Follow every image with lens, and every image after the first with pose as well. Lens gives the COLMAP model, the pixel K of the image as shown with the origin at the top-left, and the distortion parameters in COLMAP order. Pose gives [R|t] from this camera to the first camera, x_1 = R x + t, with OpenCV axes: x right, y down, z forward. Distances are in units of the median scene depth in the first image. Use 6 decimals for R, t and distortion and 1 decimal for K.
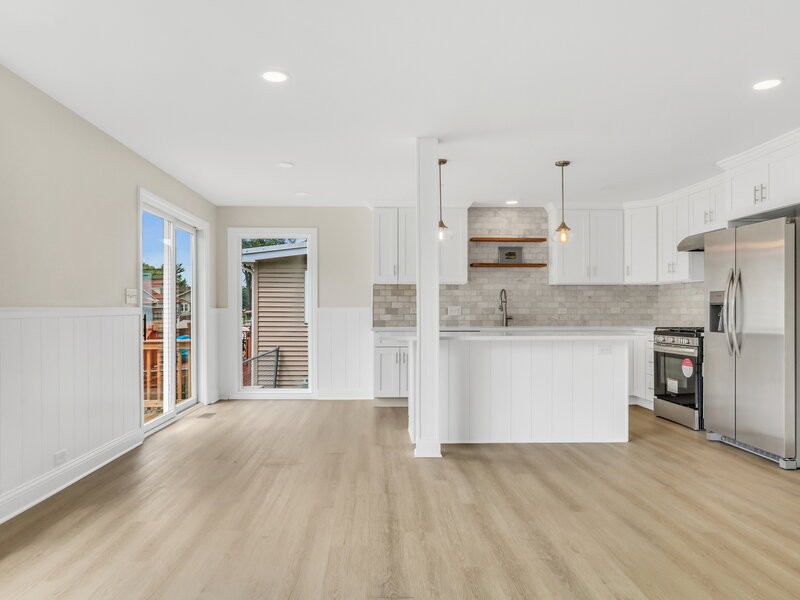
lens RADIAL K [[554.8, 0, 401.9], [0, 554.8, 314.4], [0, 0, 1]] dist [-0.024093, 0.001324]
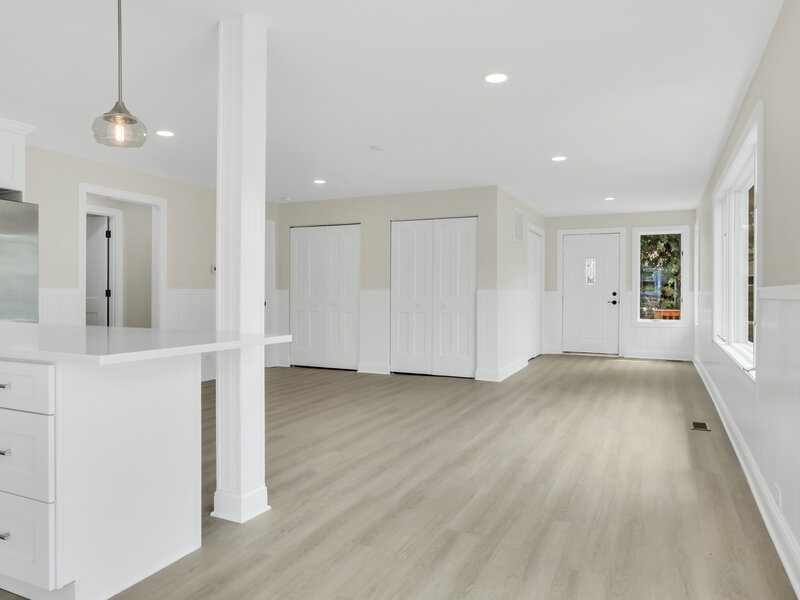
lens RADIAL K [[568.2, 0, 400.0], [0, 568.2, 300.0], [0, 0, 1]] dist [-0.006682, -0.001866]
pose [[-0.881968, -0.002982, 0.471300, -0.264249], [0.008267, 0.999728, 0.021797, -0.004252], [-0.471237, 0.023121, -0.881704, 0.924651]]
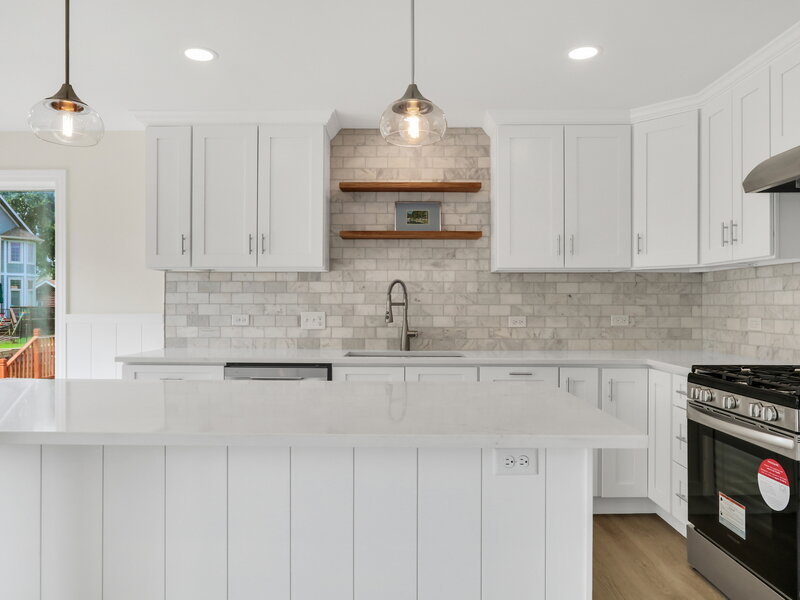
lens RADIAL K [[577.1, 0, 398.7], [0, 577.1, 308.8], [0, 0, 1]] dist [-0.034171, 0.005820]
pose [[0.997769, 0.003346, -0.066673, 0.218095], [-0.003582, 0.999988, -0.003416, -0.016406], [0.066661, 0.003647, 0.997769, 0.450108]]
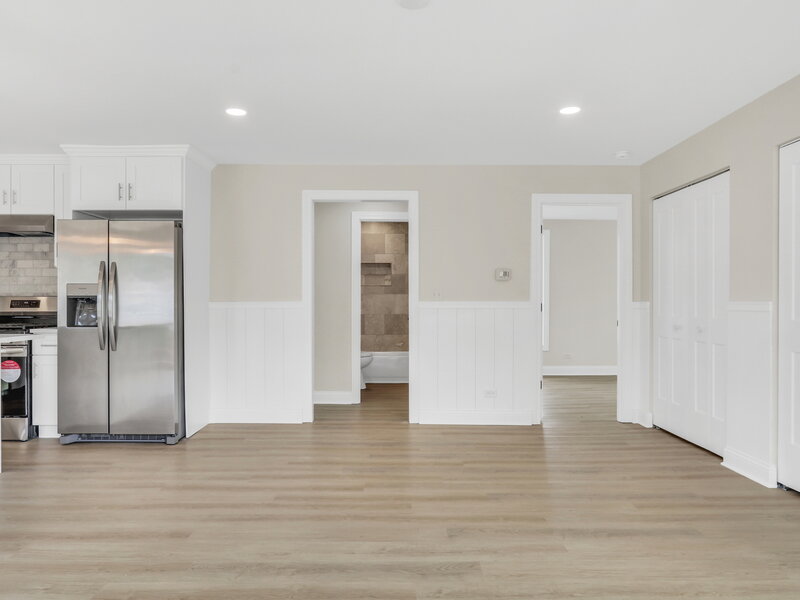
lens RADIAL K [[541.4, 0, 400.0], [0, 541.4, 300.0], [0, 0, 1]] dist [-0.000302, 0.001224]
pose [[0.048665, 0.006441, 0.998794, -0.220689], [0.009633, 0.999930, -0.006918, -0.001140], [-0.998769, 0.009958, 0.048599, 0.268336]]
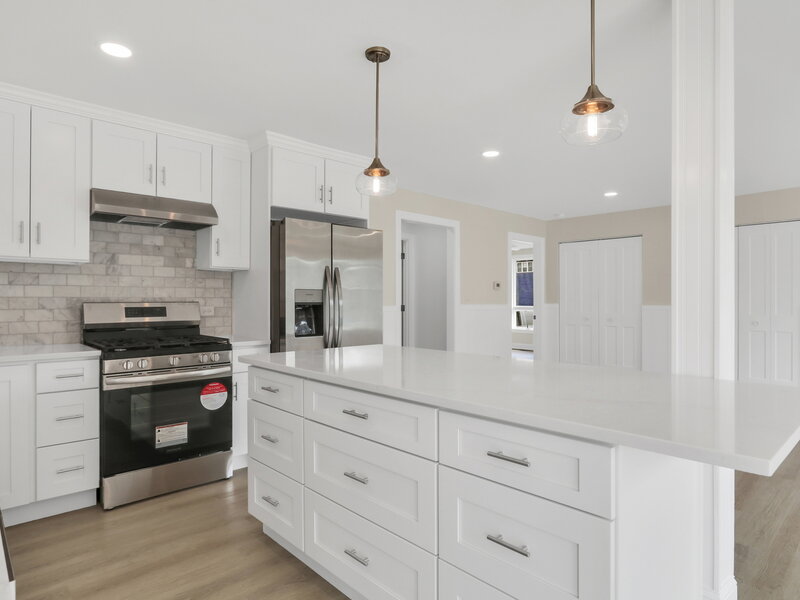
lens RADIAL K [[476.4, 0, 381.9], [0, 476.4, 300.4], [0, 0, 1]] dist [0.000373, 0.000409]
pose [[-0.626780, 0.001680, 0.779195, -0.061557], [0.009524, 0.999939, 0.005506, -0.018120], [-0.779138, 0.010872, -0.626758, 0.920402]]
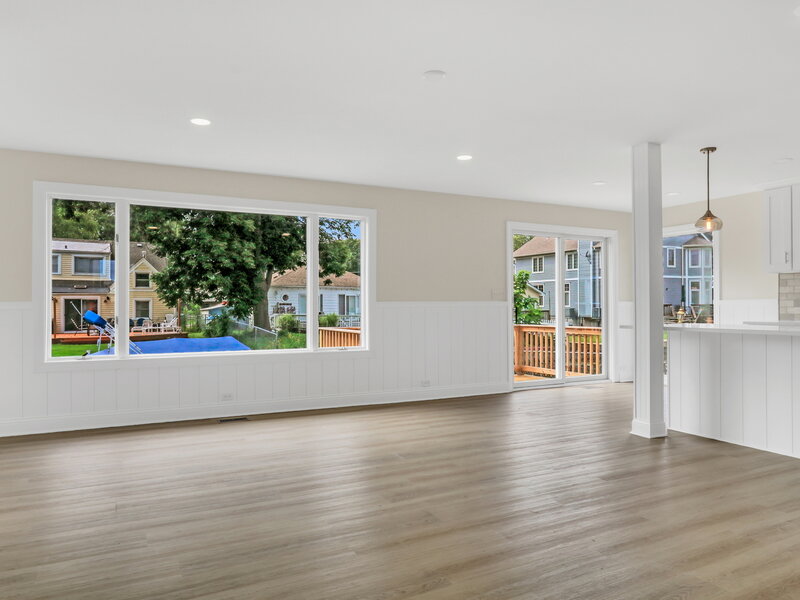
lens RADIAL K [[568.2, 0, 400.0], [0, 568.2, 300.0], [0, 0, 1]] dist [-0.006682, -0.001866]
pose [[0.417374, -0.008571, -0.908695, 0.530530], [-0.006726, 0.999899, -0.012520, 0.004369], [0.908710, 0.011337, 0.417274, 0.054762]]
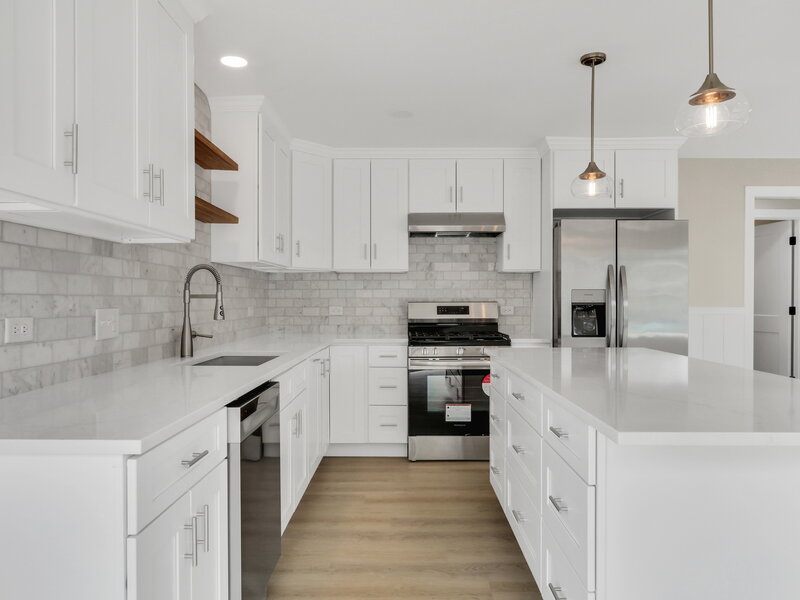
lens RADIAL K [[554.8, 0, 401.9], [0, 554.8, 314.4], [0, 0, 1]] dist [-0.024093, 0.001324]
pose [[0.061724, -0.024876, 0.997783, -0.209046], [0.010749, 0.999648, 0.024258, -0.017770], [-0.998035, 0.009228, 0.061970, 0.821937]]
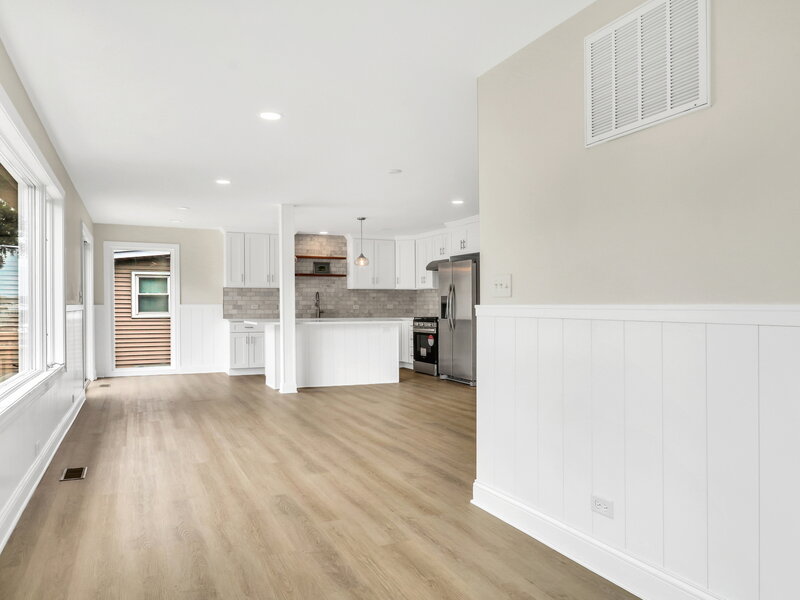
lens RADIAL K [[577.1, 0, 398.7], [0, 577.1, 308.8], [0, 0, 1]] dist [-0.034171, 0.005820]
pose [[0.924578, -0.001810, 0.380988, -0.192292], [0.002935, 0.999993, -0.002373, 0.002642], [-0.380981, 0.003312, 0.924577, -0.465310]]
